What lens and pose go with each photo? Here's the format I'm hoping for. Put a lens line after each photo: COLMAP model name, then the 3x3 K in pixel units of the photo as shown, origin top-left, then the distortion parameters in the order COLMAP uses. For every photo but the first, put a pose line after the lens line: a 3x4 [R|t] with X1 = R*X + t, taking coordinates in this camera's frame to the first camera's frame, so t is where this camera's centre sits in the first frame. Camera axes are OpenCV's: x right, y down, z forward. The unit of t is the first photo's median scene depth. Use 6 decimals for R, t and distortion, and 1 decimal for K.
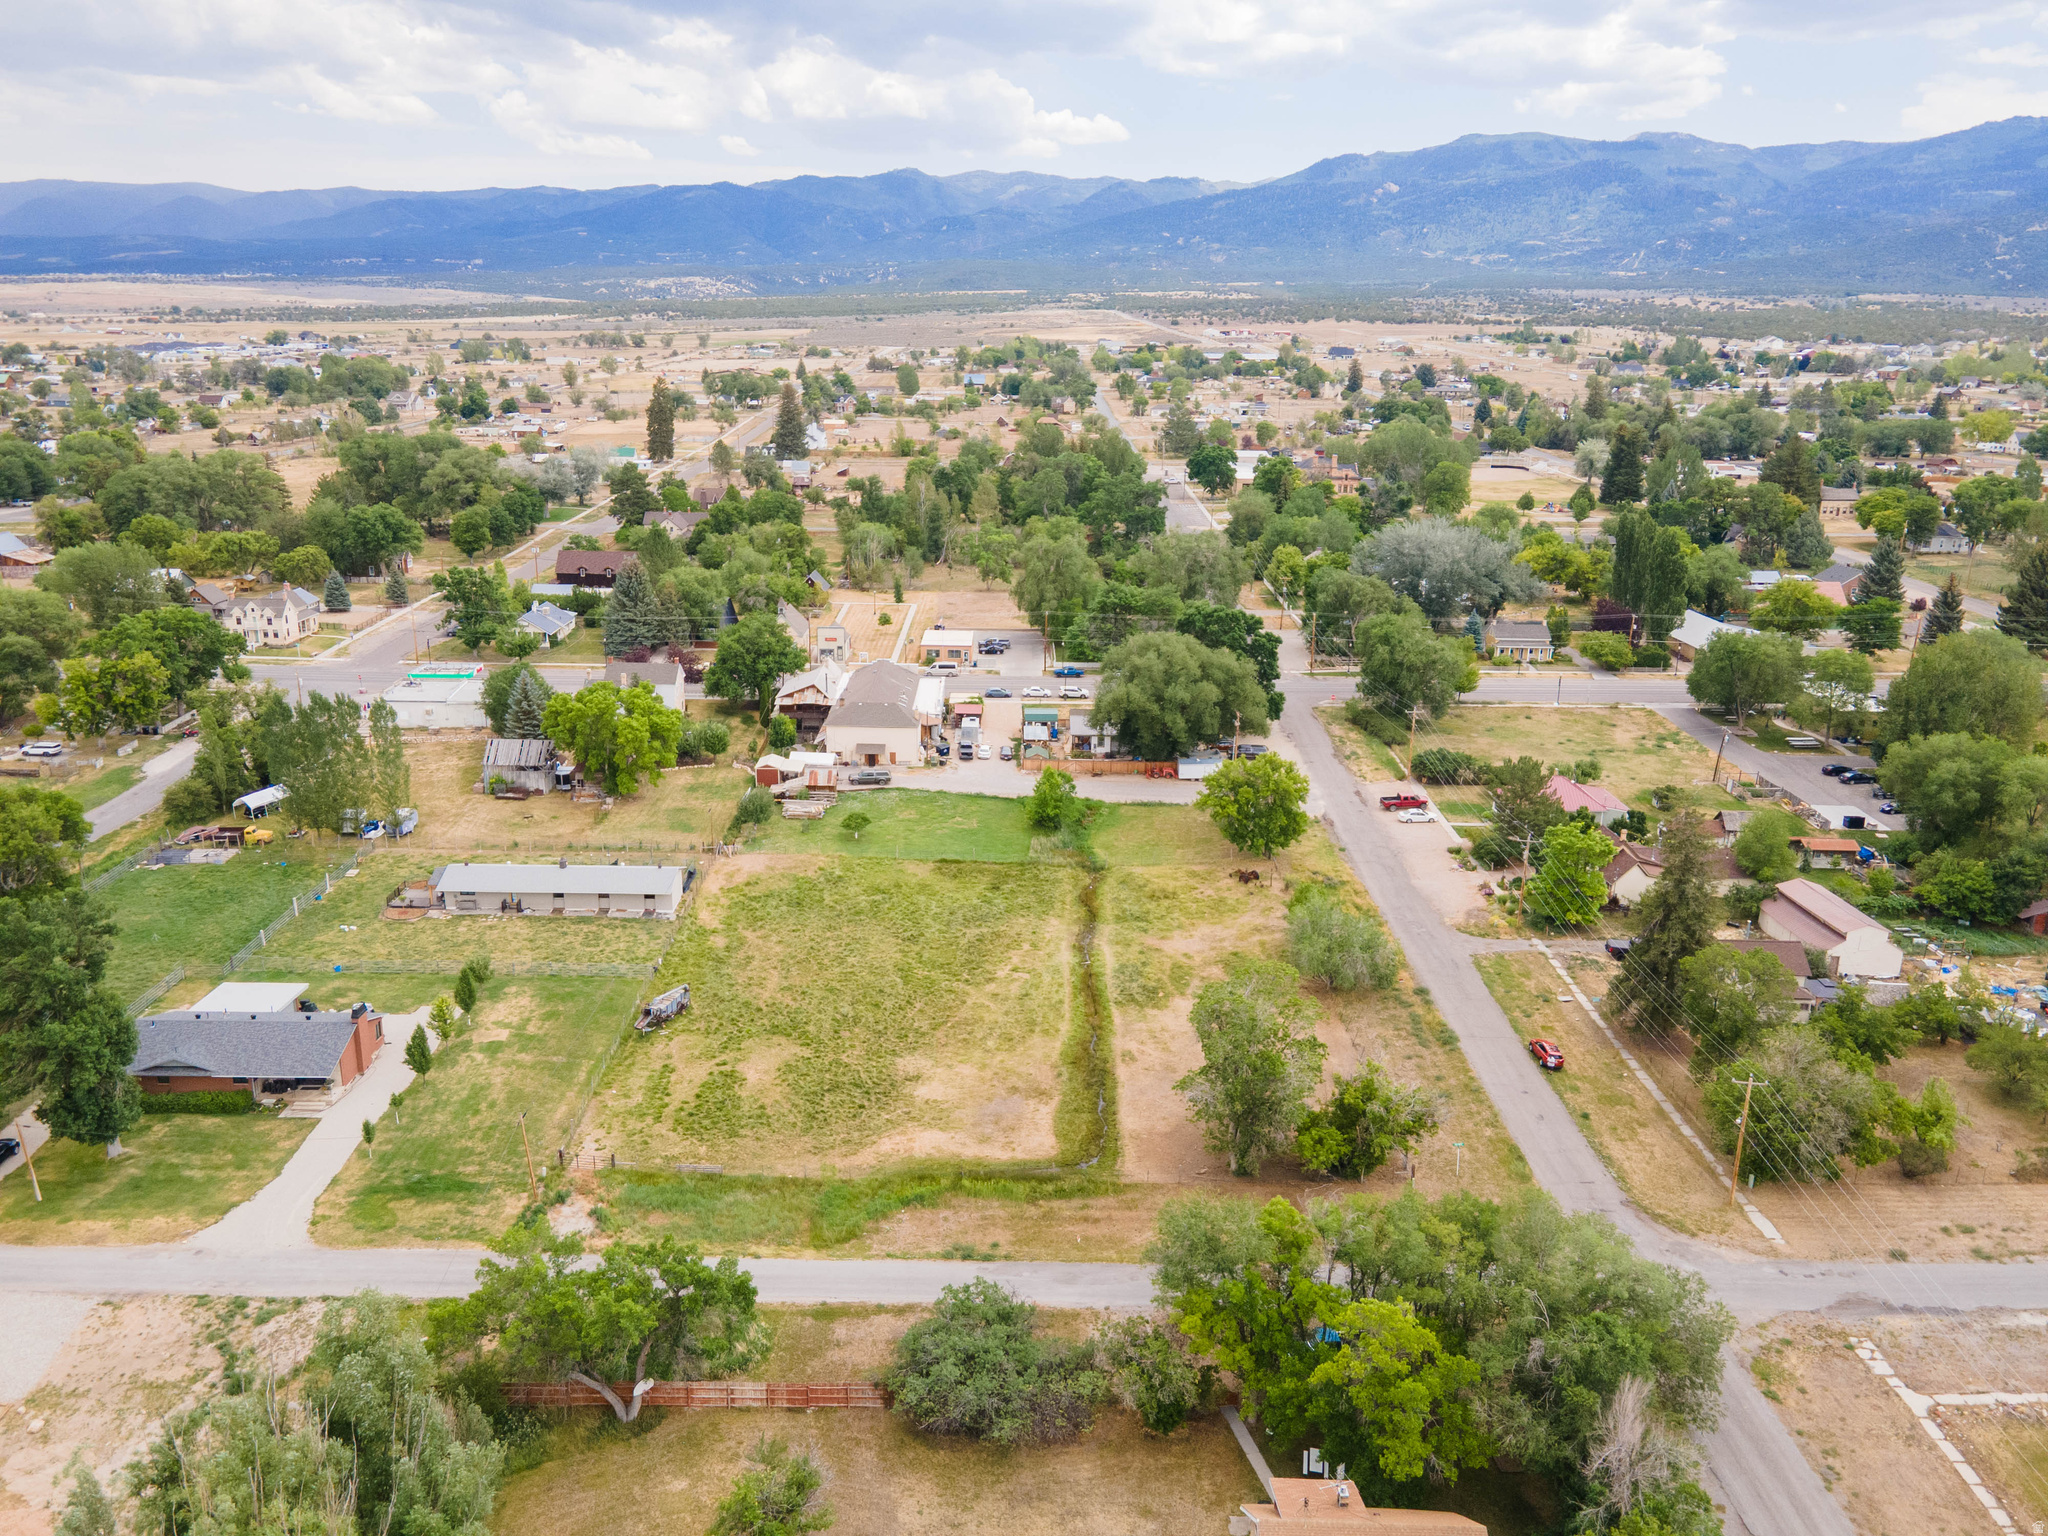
lens RADIAL K [[1514.0, 0, 999.5], [0, 1514.0, 720.1], [0, 0, 1]] dist [0.047847, 0.003390]
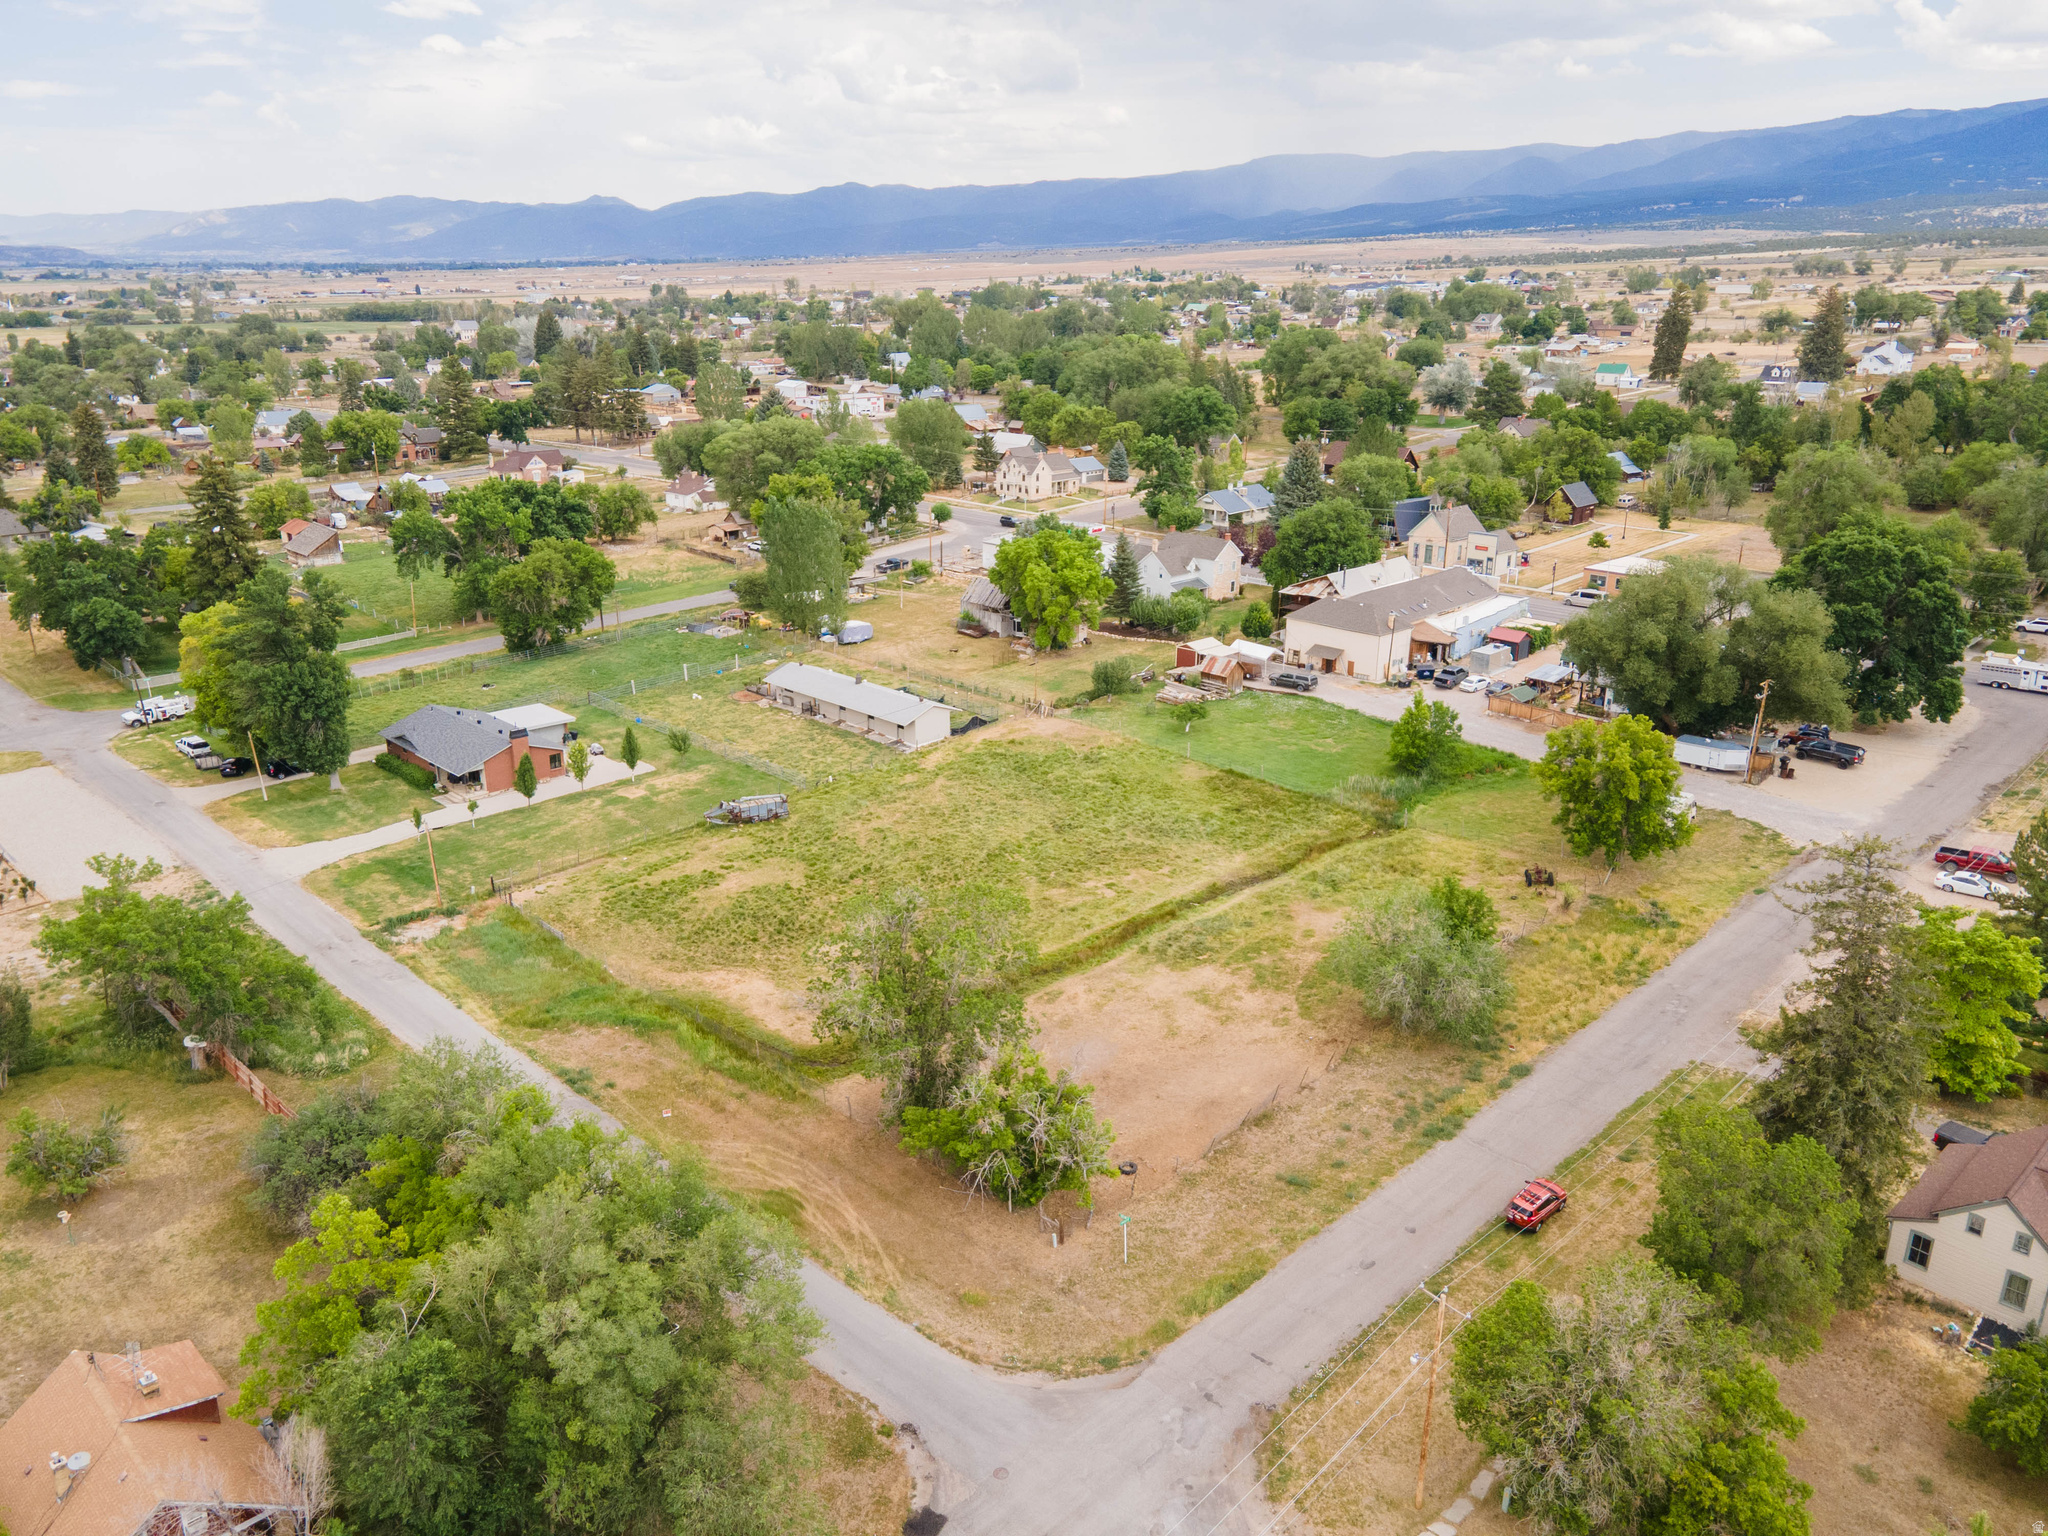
lens RADIAL K [[1489.0, 0, 997.8], [0, 1489.0, 780.2], [0, 0, 1]] dist [0.039389, -0.011722]
pose [[0.707212, 0.218423, -0.672415, 0.370788], [-0.170310, 0.975705, 0.137819, 0.004920], [0.686182, 0.017052, 0.727230, 0.269171]]
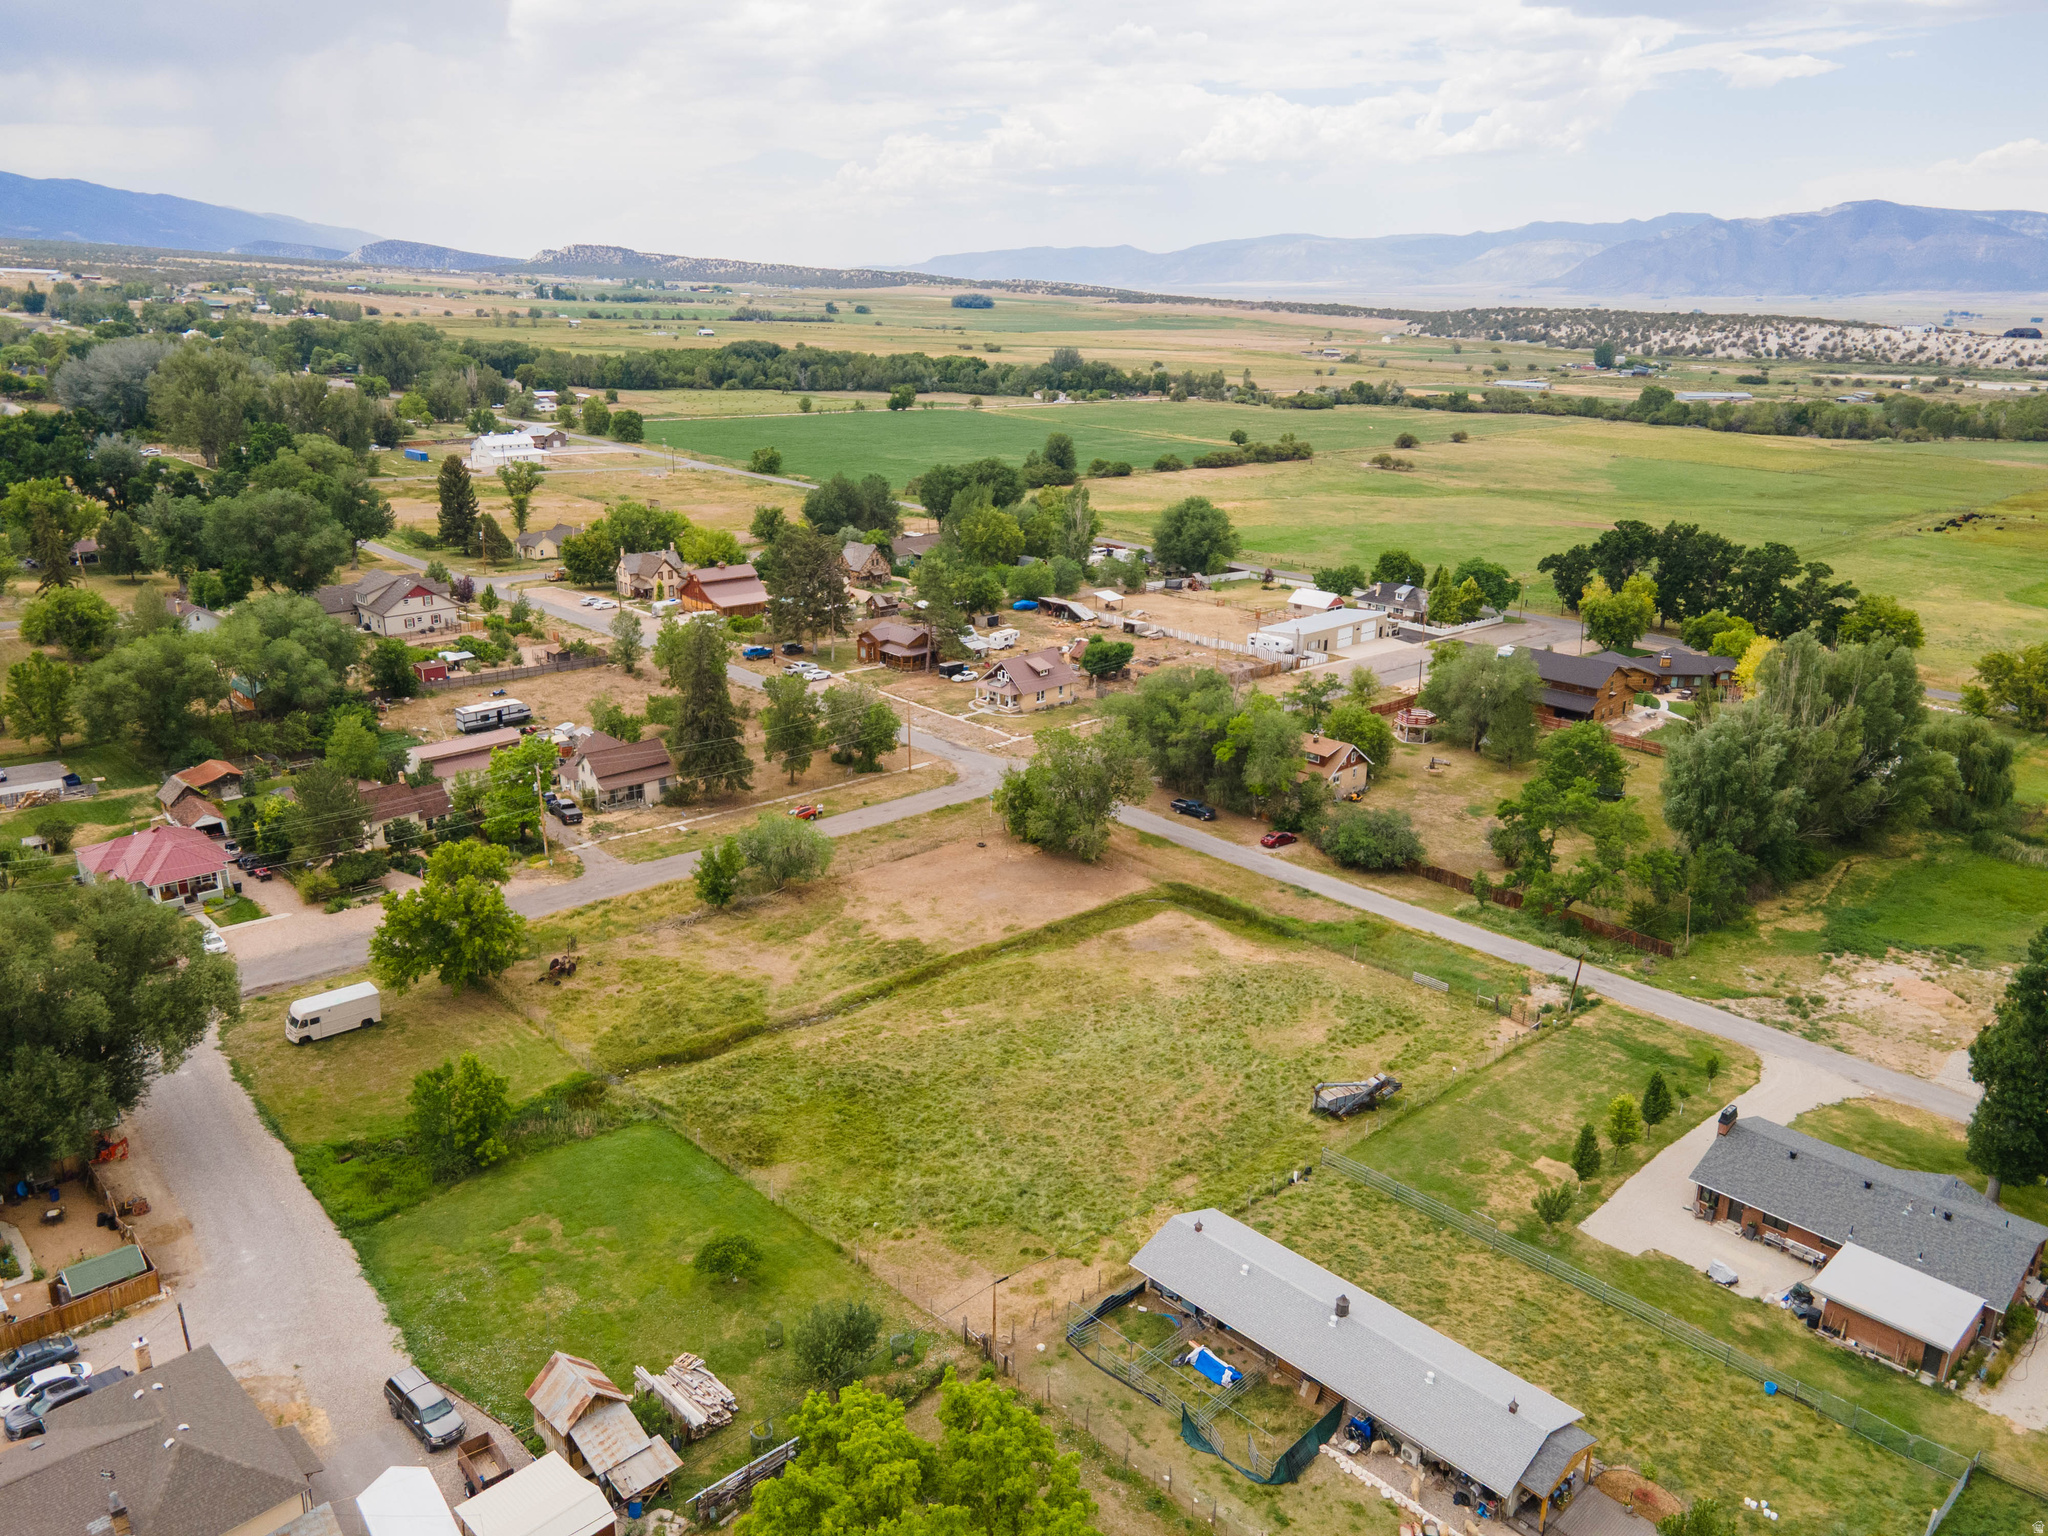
lens RADIAL K [[1489.0, 0, 997.8], [0, 1489.0, 780.2], [0, 0, 1]] dist [0.039389, -0.011722]
pose [[-0.692807, -0.251381, 0.675890, -0.403124], [0.160915, 0.859749, 0.484705, -0.262038], [-0.702941, 0.444567, -0.555189, 1.023903]]
